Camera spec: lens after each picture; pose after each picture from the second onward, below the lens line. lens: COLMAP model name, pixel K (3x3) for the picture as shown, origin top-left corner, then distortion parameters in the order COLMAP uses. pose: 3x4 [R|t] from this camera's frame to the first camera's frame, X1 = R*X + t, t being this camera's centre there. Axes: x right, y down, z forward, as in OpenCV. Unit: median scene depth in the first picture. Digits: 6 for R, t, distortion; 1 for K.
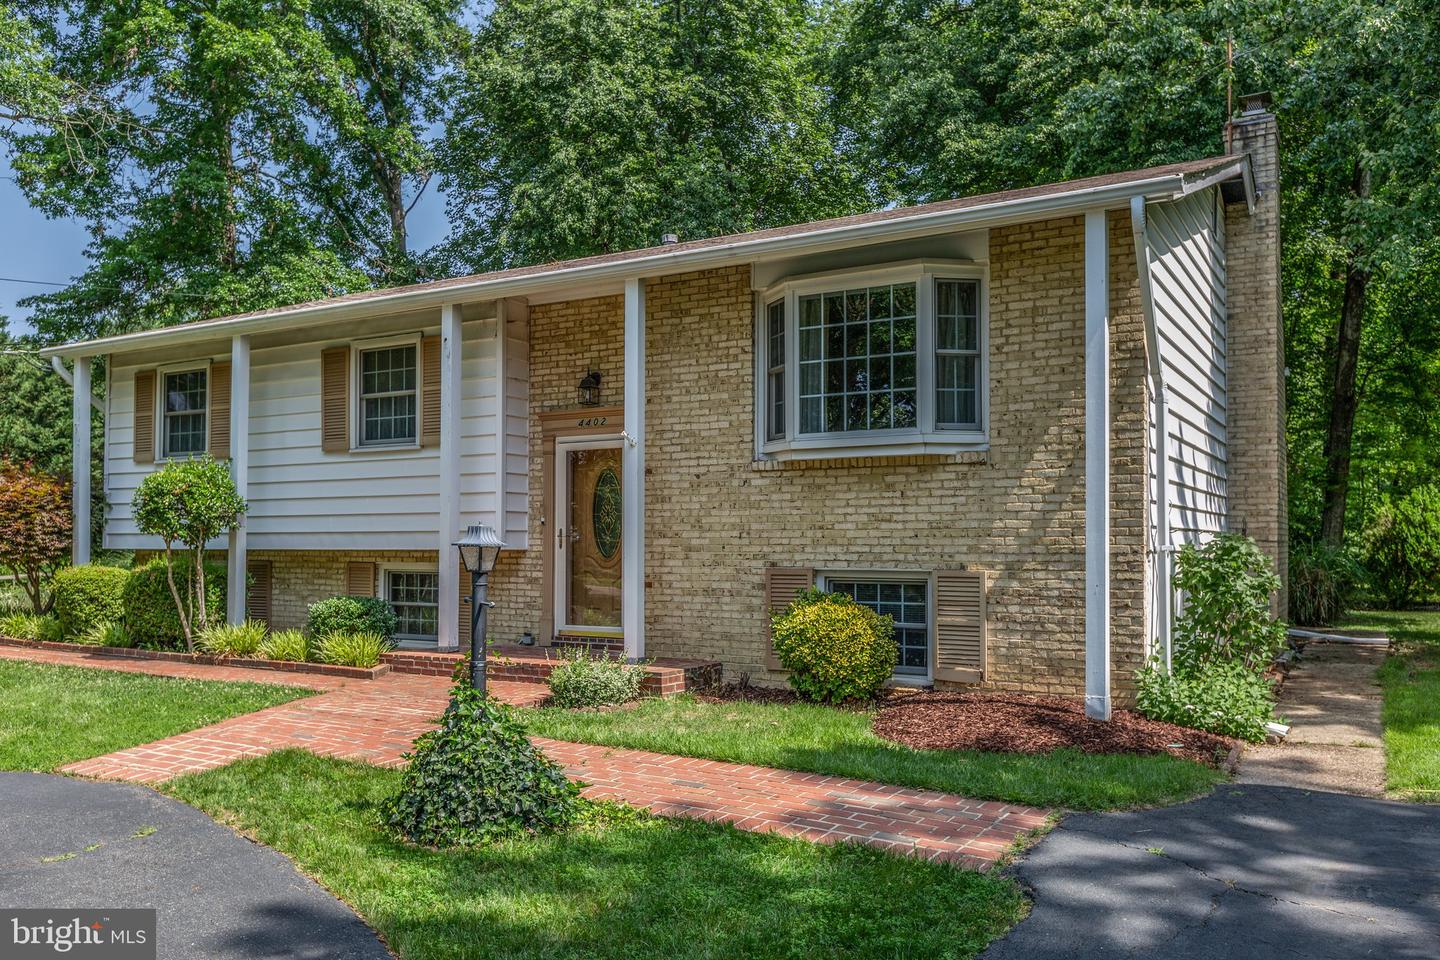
lens RADIAL K [[1127.7, 0, 715.2], [0, 1127.7, 511.2], [0, 0, 1]] dist [0.005230, -0.001103]
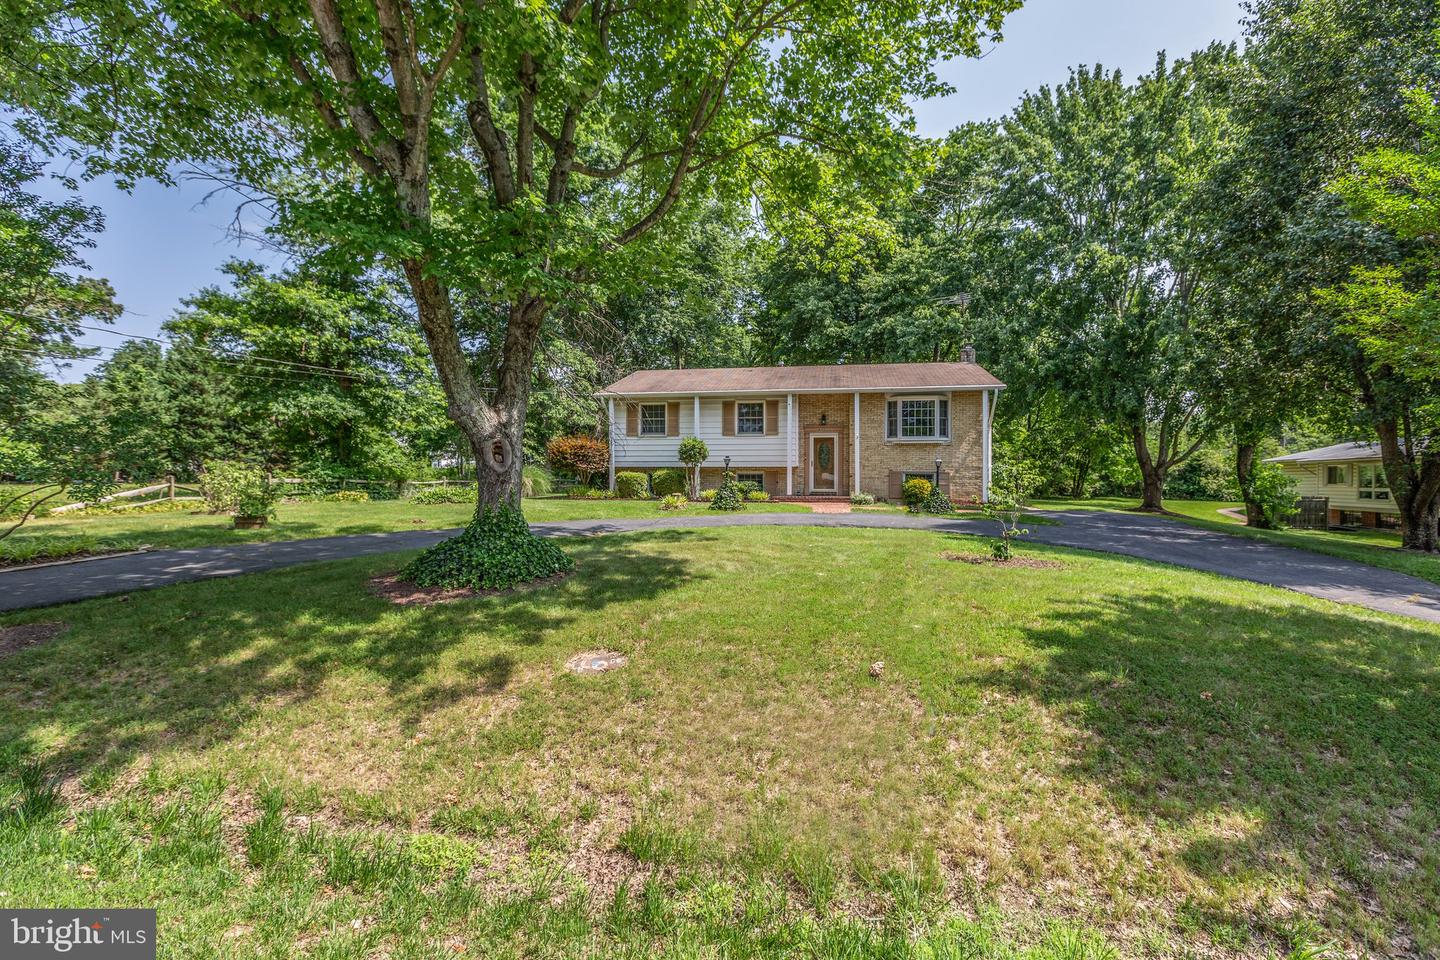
lens RADIAL K [[645.7, 0, 725.1], [0, 645.7, 462.3], [0, 0, 1]] dist [-0.001606, -0.000213]
pose [[0.938918, 0.011867, 0.343936, -1.220351], [-0.013888, 0.999898, 0.003413, 0.020163], [-0.343860, -0.007981, 0.938987, -0.849977]]
